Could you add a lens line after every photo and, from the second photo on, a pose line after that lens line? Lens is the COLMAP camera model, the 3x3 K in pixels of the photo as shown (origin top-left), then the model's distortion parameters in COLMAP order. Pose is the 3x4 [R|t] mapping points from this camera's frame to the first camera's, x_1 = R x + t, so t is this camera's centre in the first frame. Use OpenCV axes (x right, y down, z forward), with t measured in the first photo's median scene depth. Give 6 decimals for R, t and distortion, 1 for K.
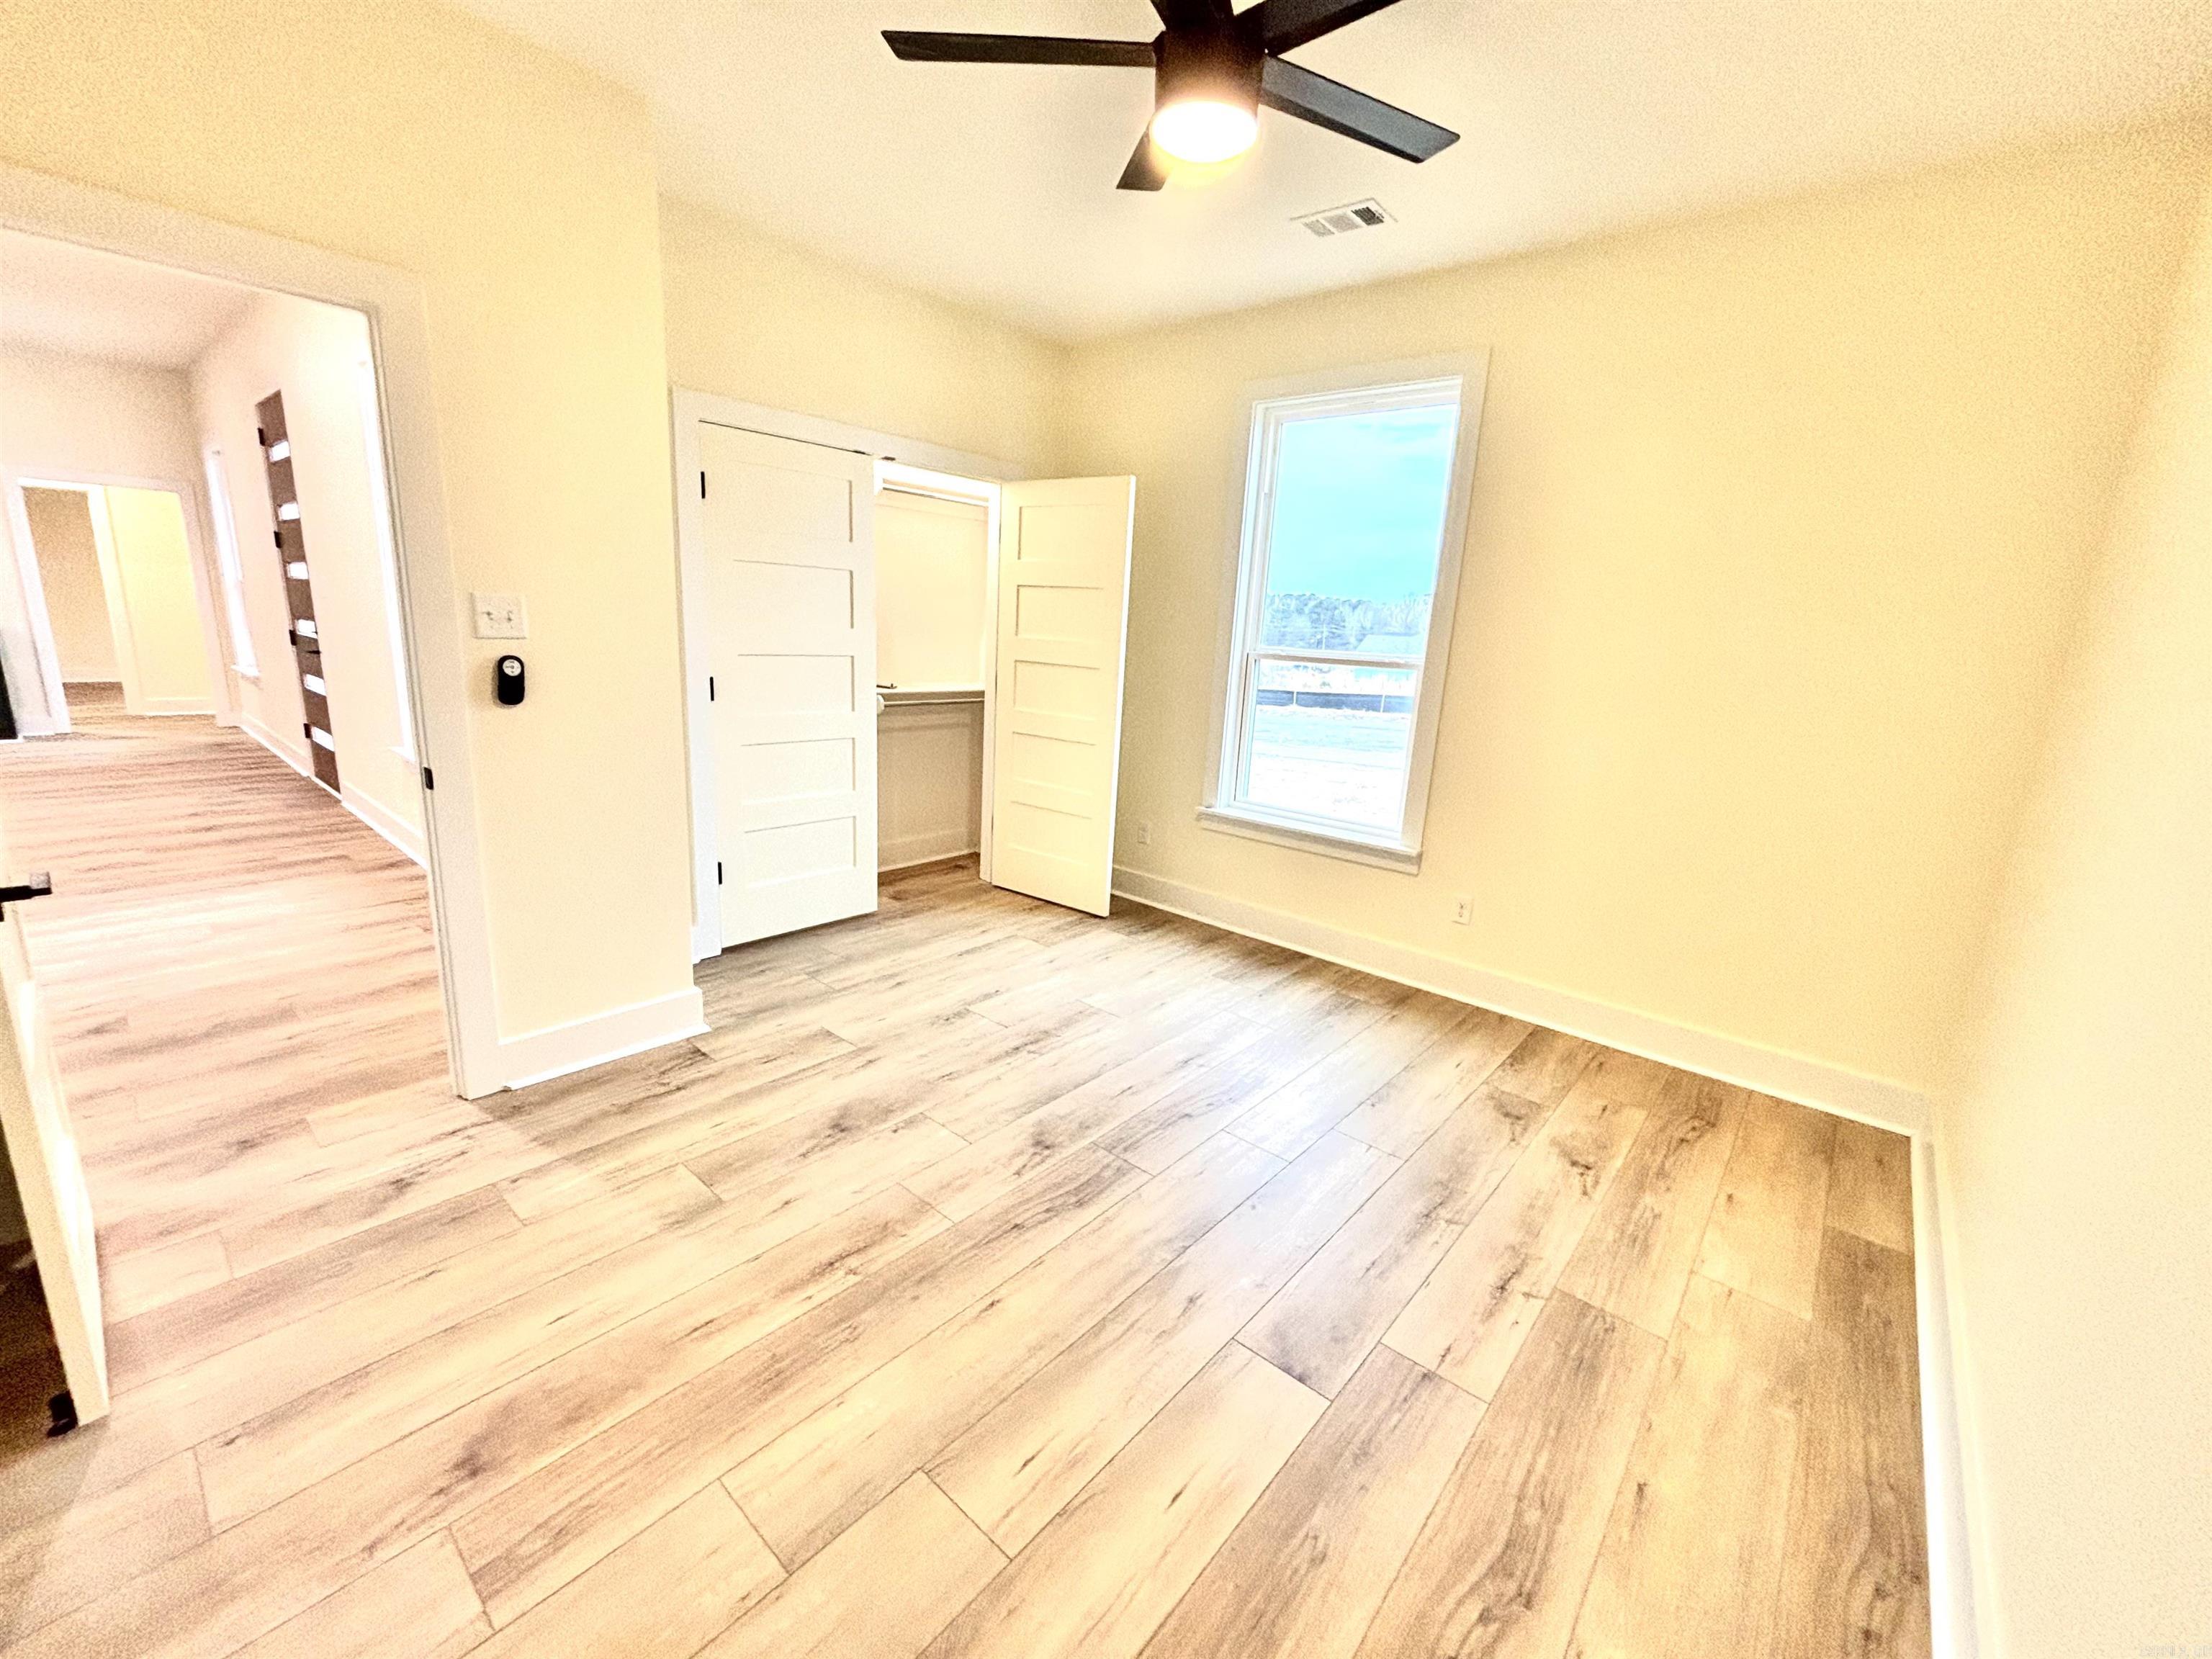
lens RADIAL K [[891.6, 0, 1106.1], [0, 891.6, 836.7], [0, 0, 1]] dist [0.011514, -0.000002]
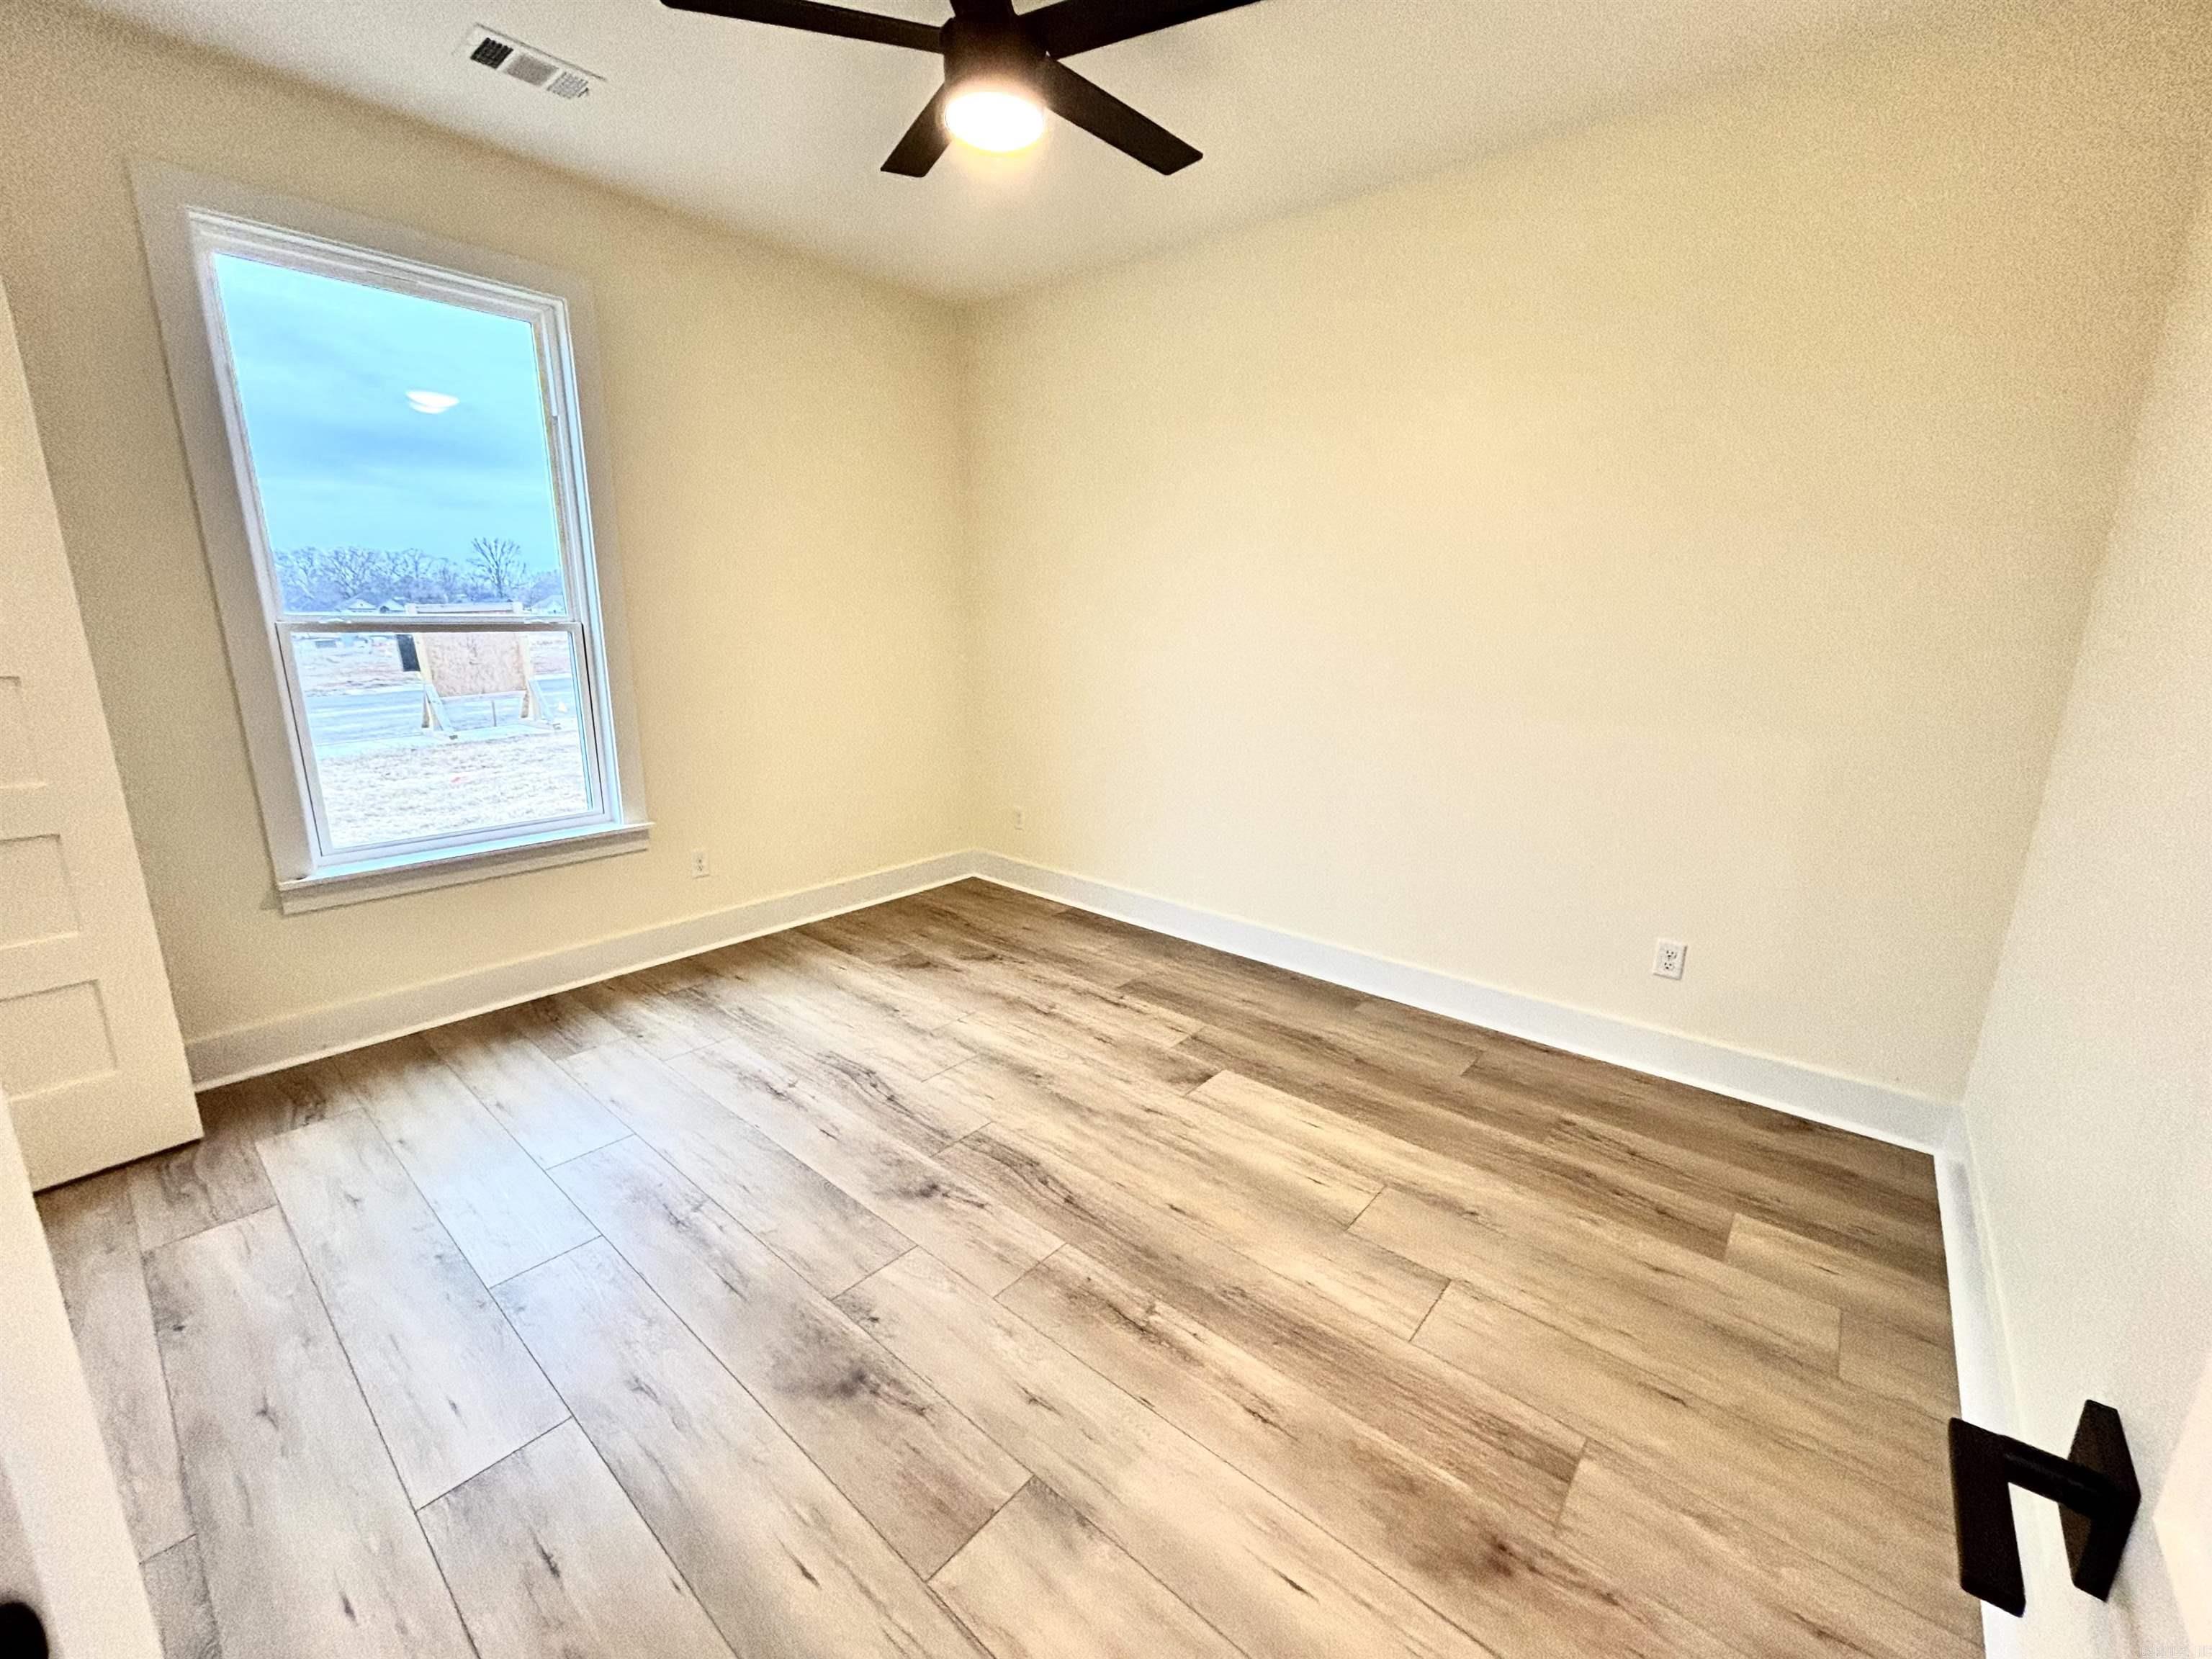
lens RADIAL K [[897.8, 0, 1103.0], [0, 897.8, 827.6], [0, 0, 1]] dist [0.000983, -0.000421]
pose [[-0.006285, -0.280829, 0.959737, -0.817001], [0.227892, 0.934098, 0.274820, -0.189106], [-0.973666, 0.220443, 0.058128, 0.705126]]
